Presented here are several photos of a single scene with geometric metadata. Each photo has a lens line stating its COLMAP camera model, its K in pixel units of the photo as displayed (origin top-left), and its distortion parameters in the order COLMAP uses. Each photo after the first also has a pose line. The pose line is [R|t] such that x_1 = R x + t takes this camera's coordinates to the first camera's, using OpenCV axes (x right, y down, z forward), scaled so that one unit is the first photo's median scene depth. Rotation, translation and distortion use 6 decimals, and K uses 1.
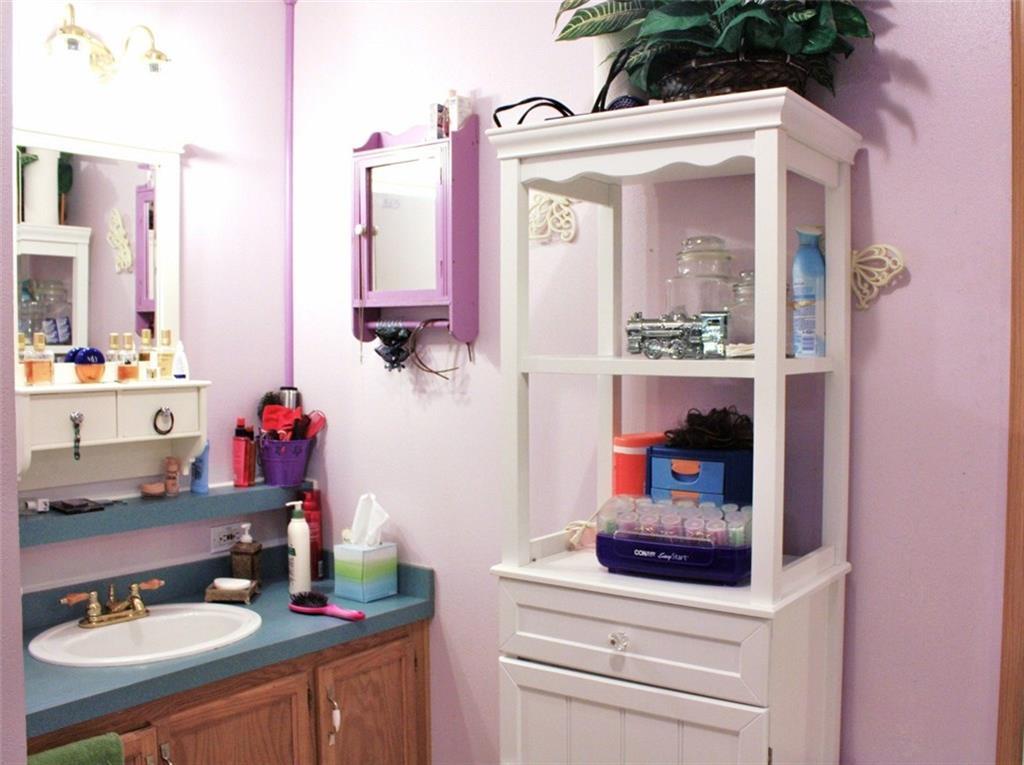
lens RADIAL K [[1008.7, 0, 512.0], [0, 1008.7, 382.5], [0, 0, 1]] dist [-0.144052, 0.004788]
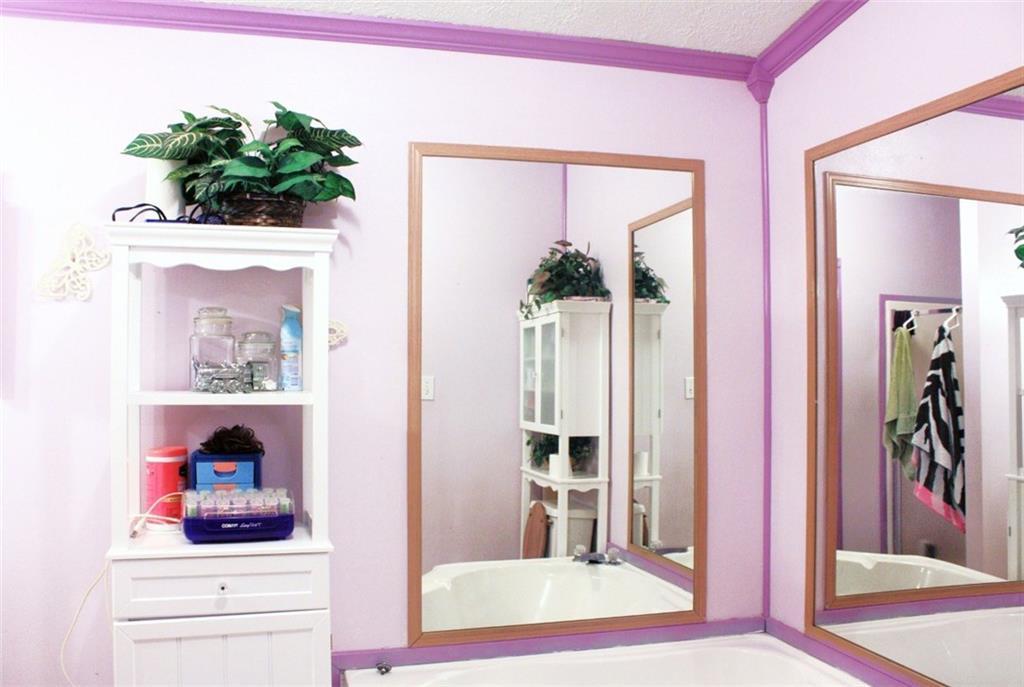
lens RADIAL K [[875.2, 0, 512.0], [0, 875.2, 343.5], [0, 0, 1]] dist [-0.136405, 0.002156]
pose [[0.607946, 0.025701, 0.793562, -0.571588], [0.029108, 0.998083, -0.054624, -0.014118], [-0.793444, 0.056307, 0.606033, -0.095772]]
